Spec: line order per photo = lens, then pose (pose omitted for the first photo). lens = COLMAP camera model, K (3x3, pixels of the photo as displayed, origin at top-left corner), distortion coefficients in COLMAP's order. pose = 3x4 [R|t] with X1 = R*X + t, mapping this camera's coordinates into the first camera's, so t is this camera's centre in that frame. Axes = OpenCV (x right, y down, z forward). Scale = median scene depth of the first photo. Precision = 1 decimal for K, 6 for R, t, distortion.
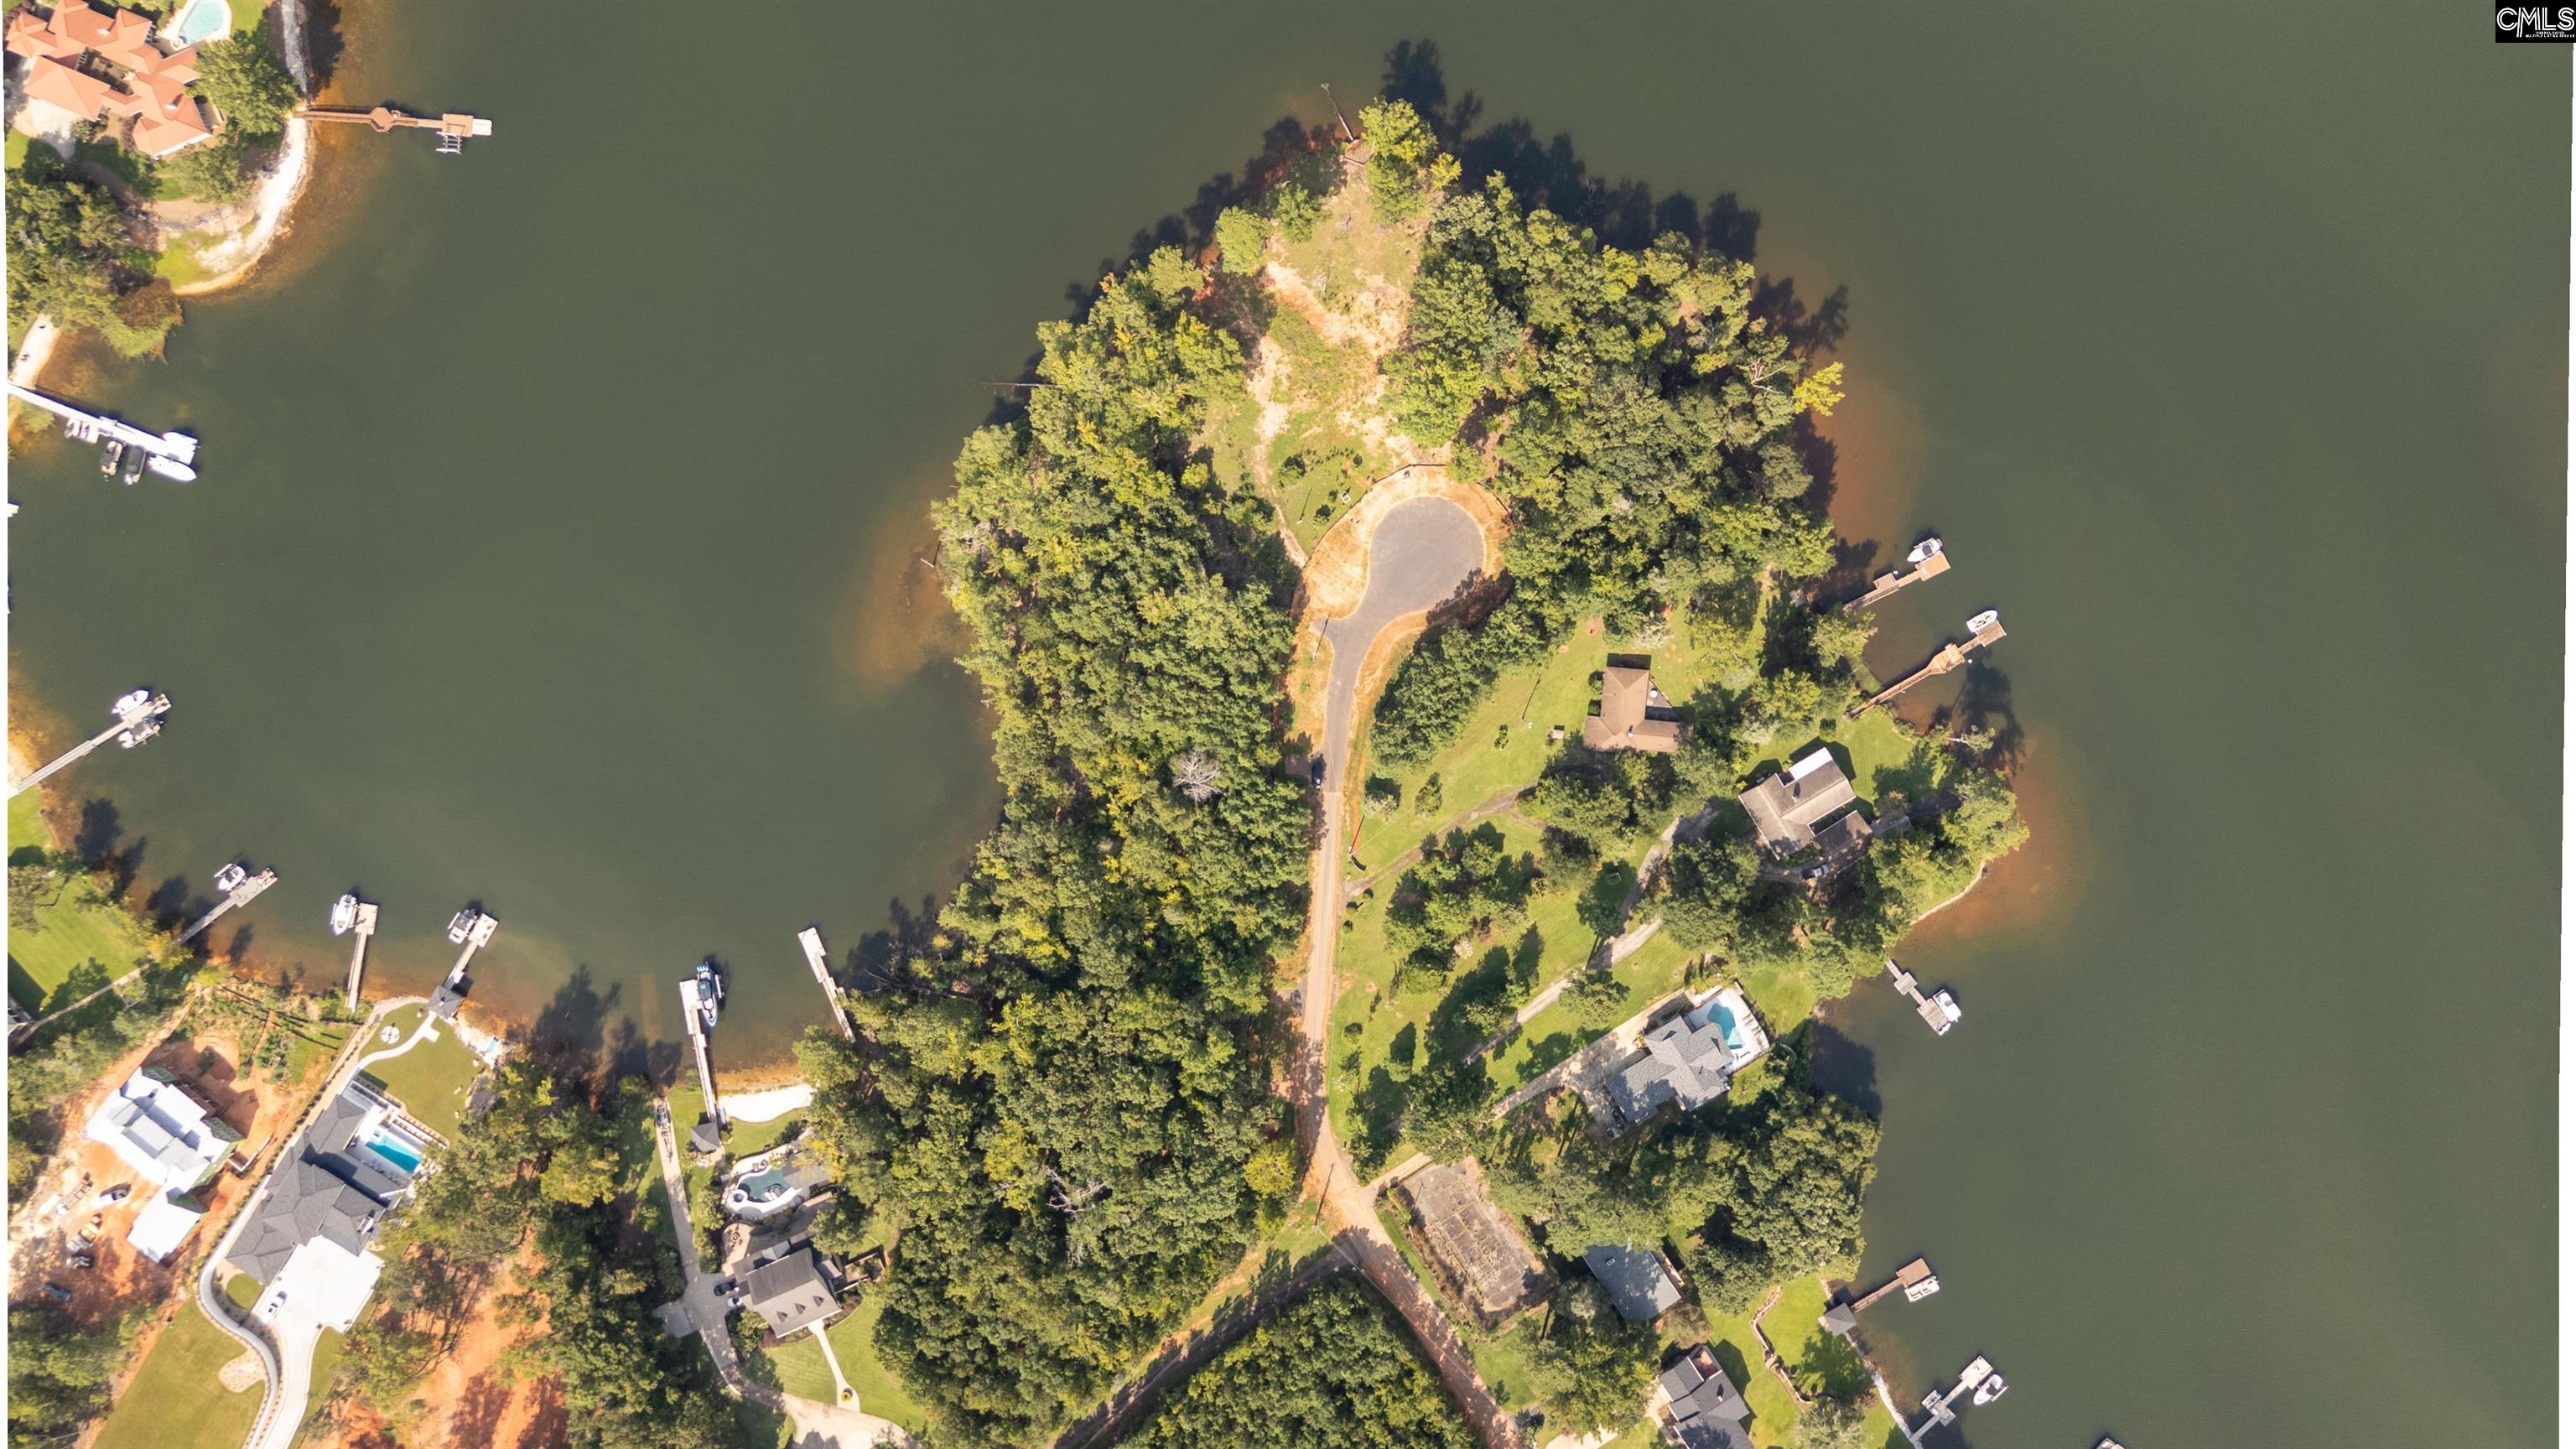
lens RADIAL K [[1886.4, 0, 1277.4], [0, 1886.4, 719.8], [0, 0, 1]] dist [0.041632, -0.004391]
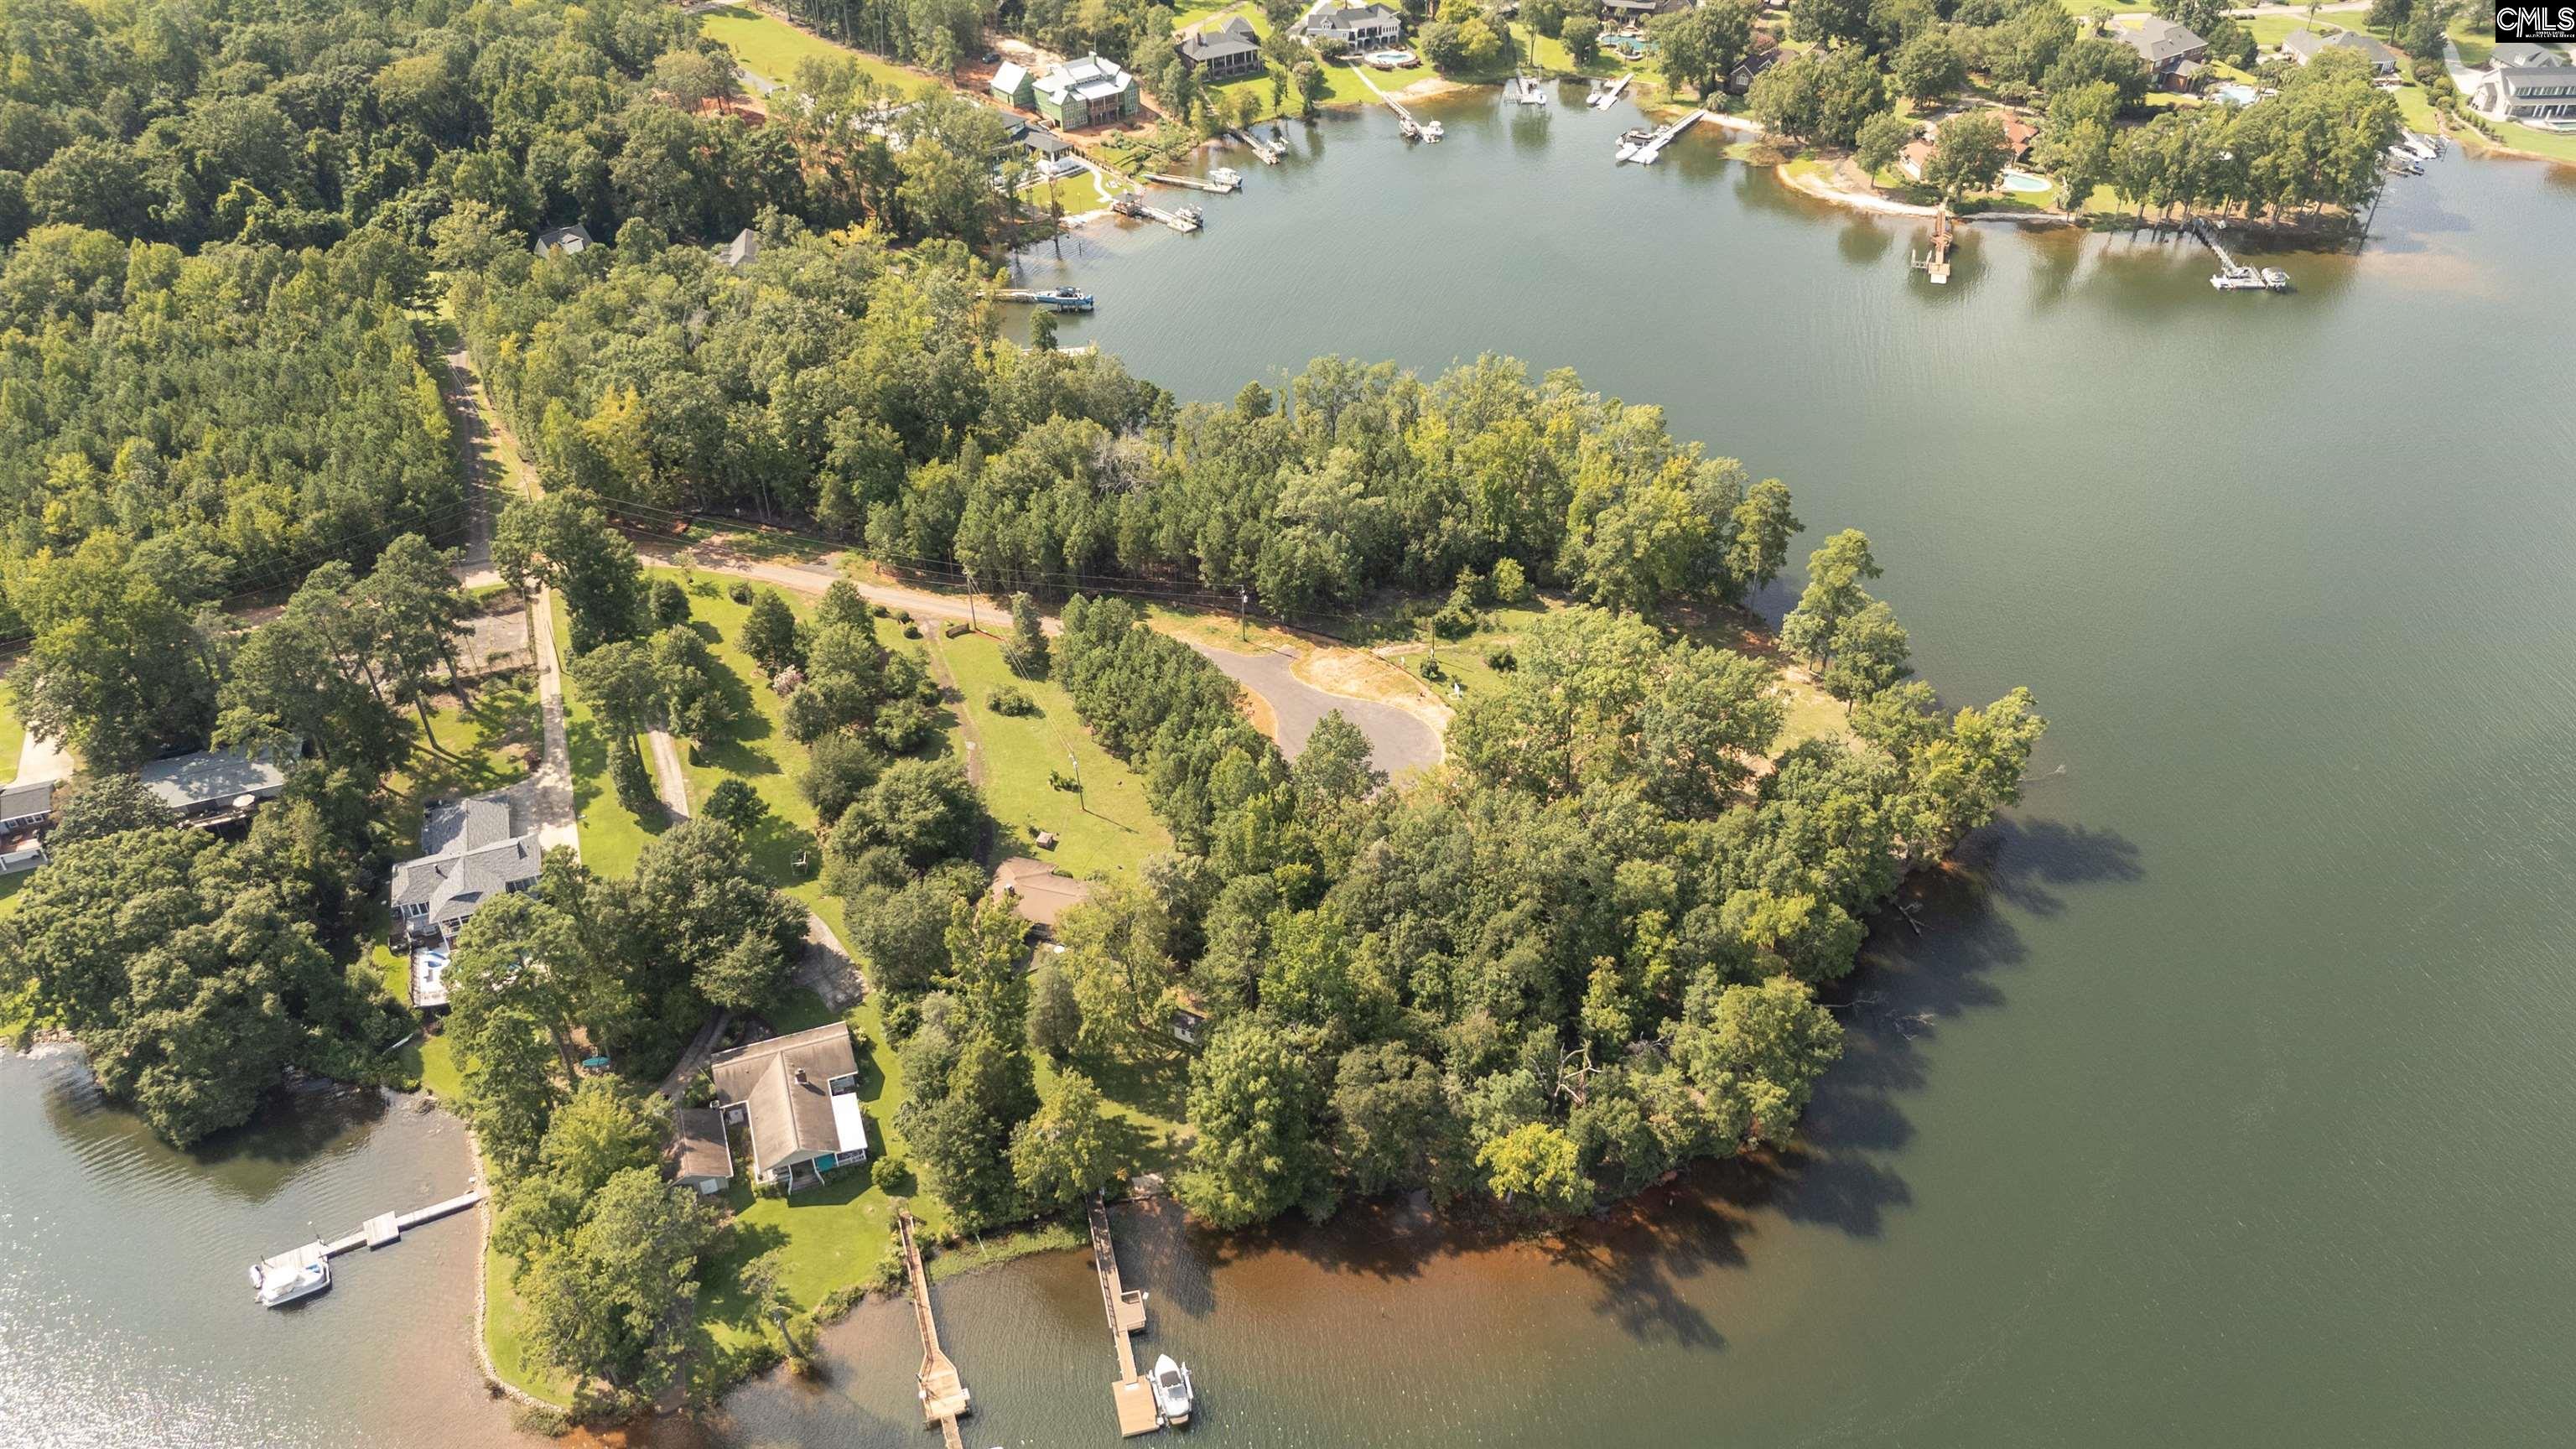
lens RADIAL K [[1886.4, 0, 1277.4], [0, 1886.4, 719.8], [0, 0, 1]] dist [0.041632, -0.004391]
pose [[-0.217116, 0.619003, -0.754782, 0.590914], [-0.975842, -0.156943, 0.151994, -0.161547], [-0.024373, 0.769548, 0.638123, 0.552978]]
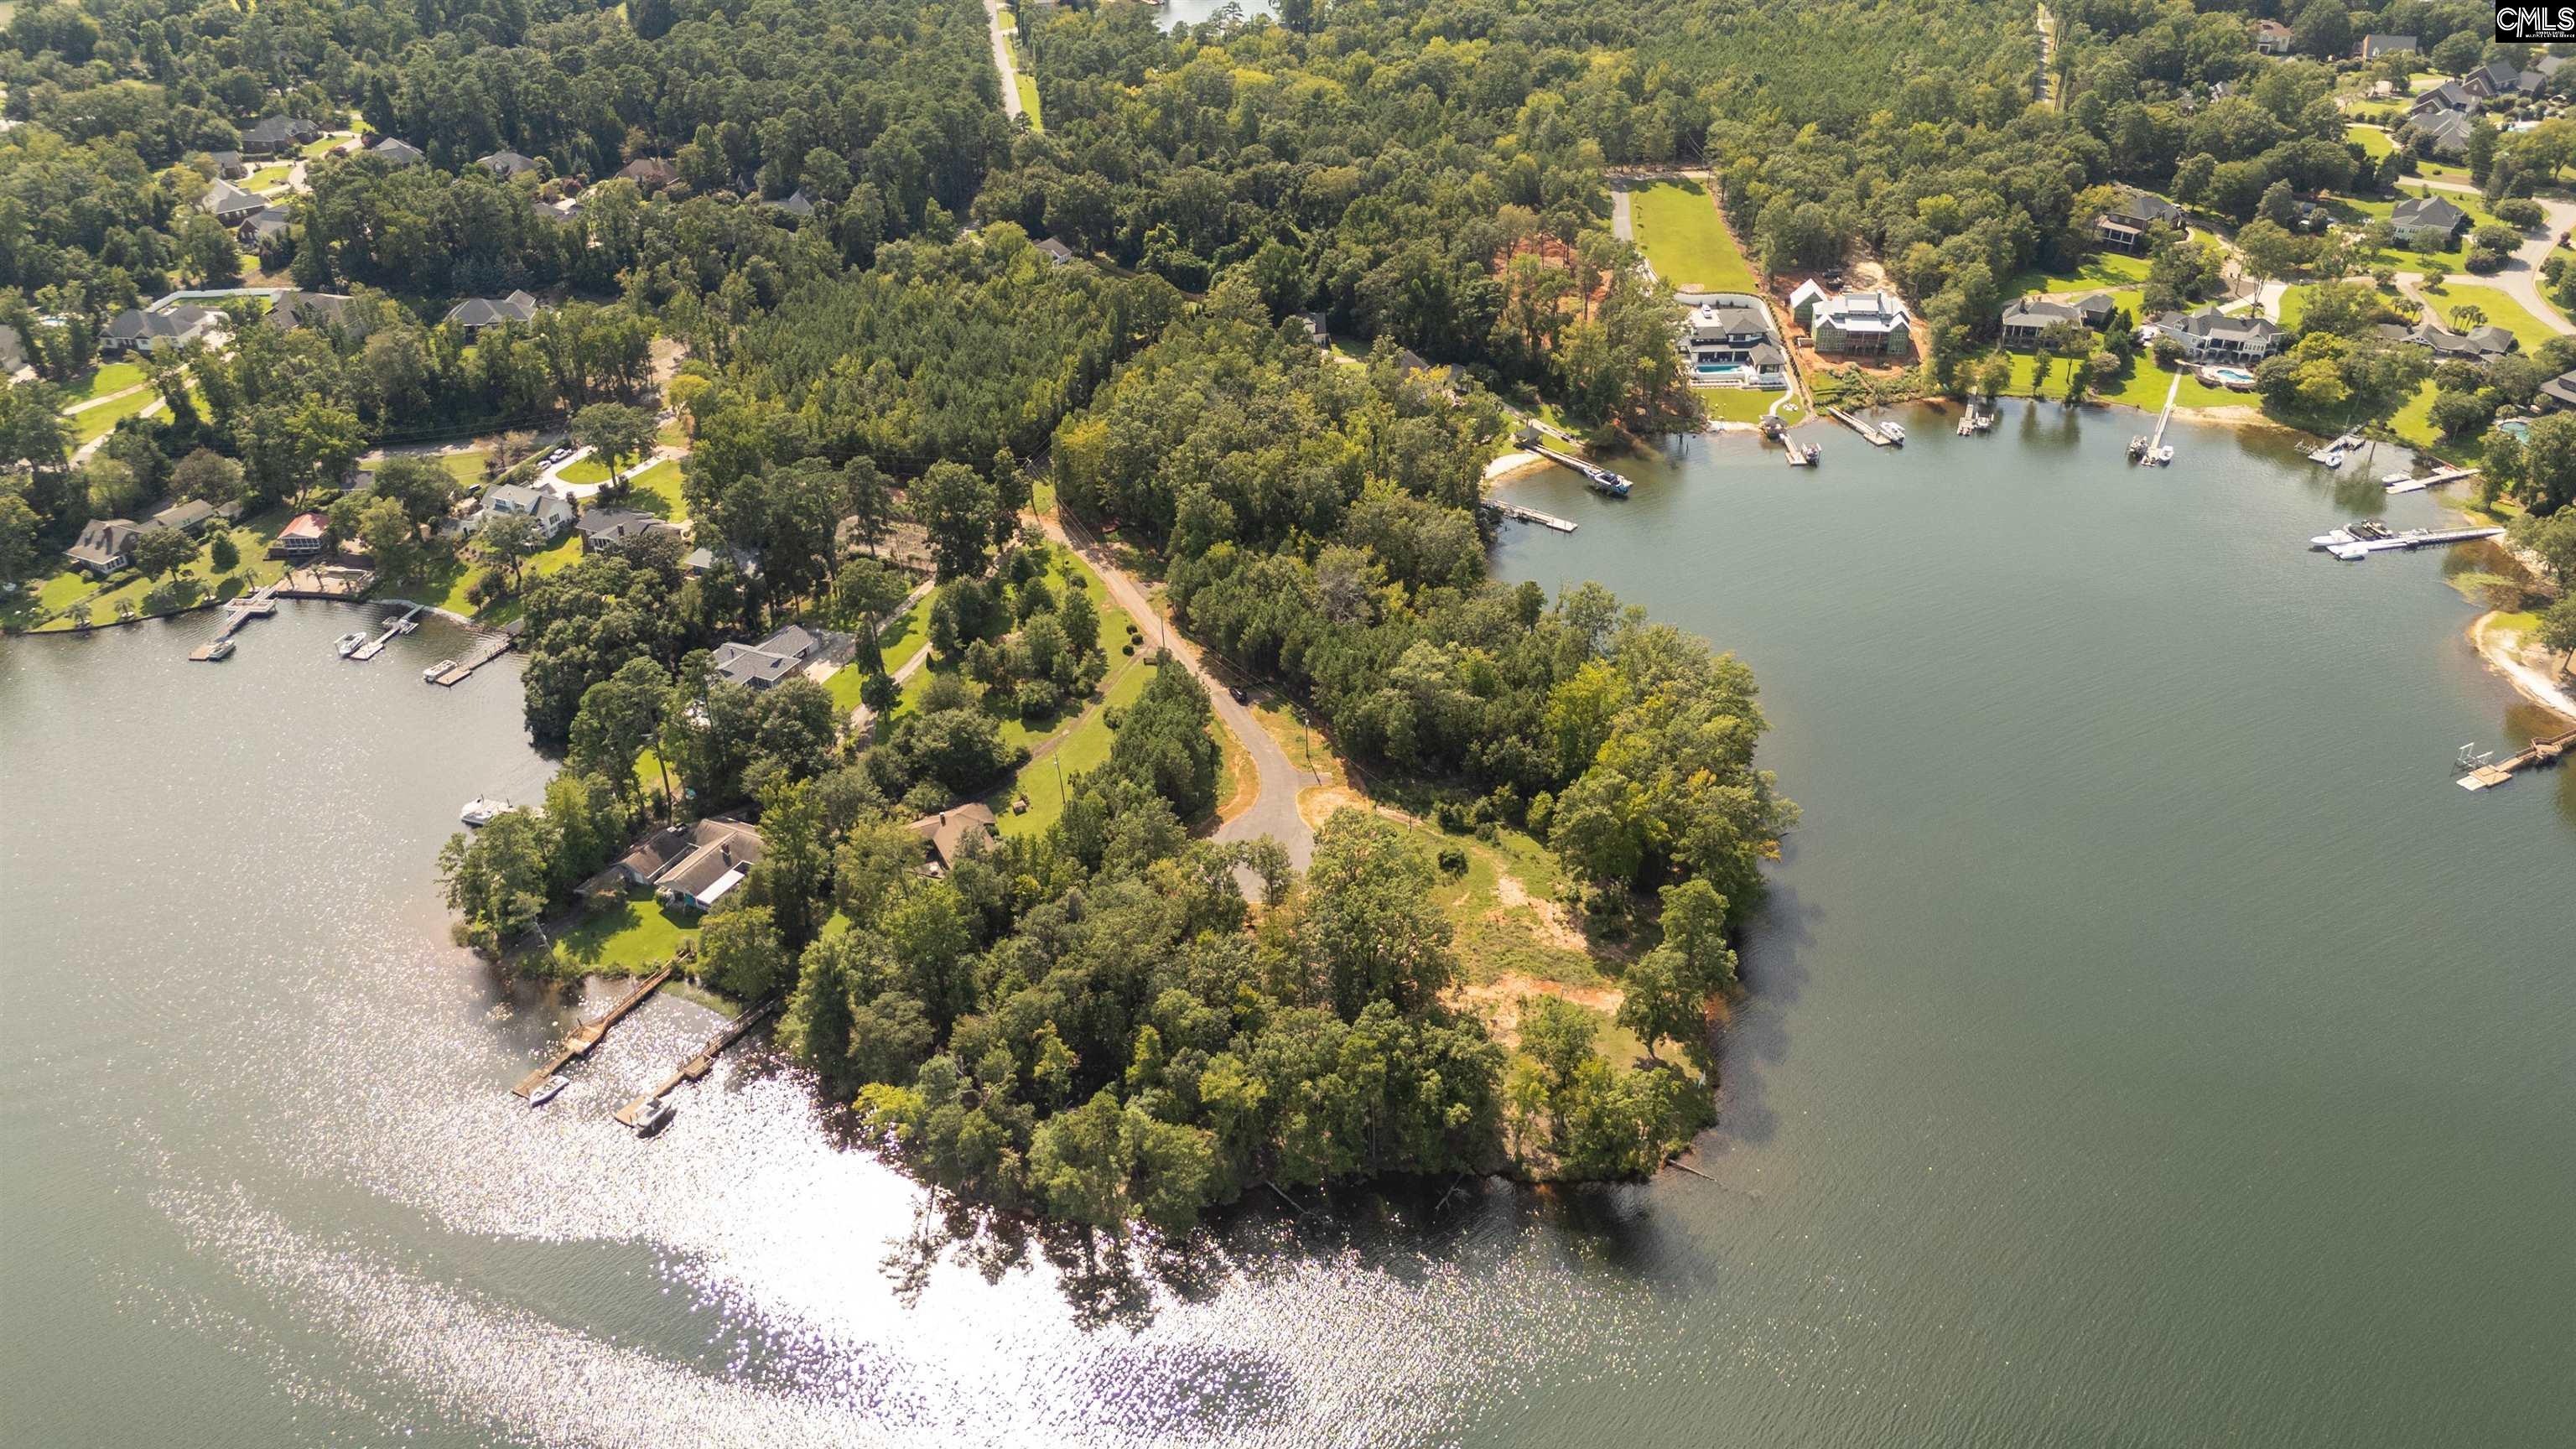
lens RADIAL K [[1886.4, 0, 1277.4], [0, 1886.4, 719.8], [0, 0, 1]] dist [0.041632, -0.004391]
pose [[-0.849519, 0.334372, -0.408060, 0.383765], [-0.526470, -0.487691, 0.696409, -0.628352], [0.033852, 0.806444, 0.590340, 0.465955]]
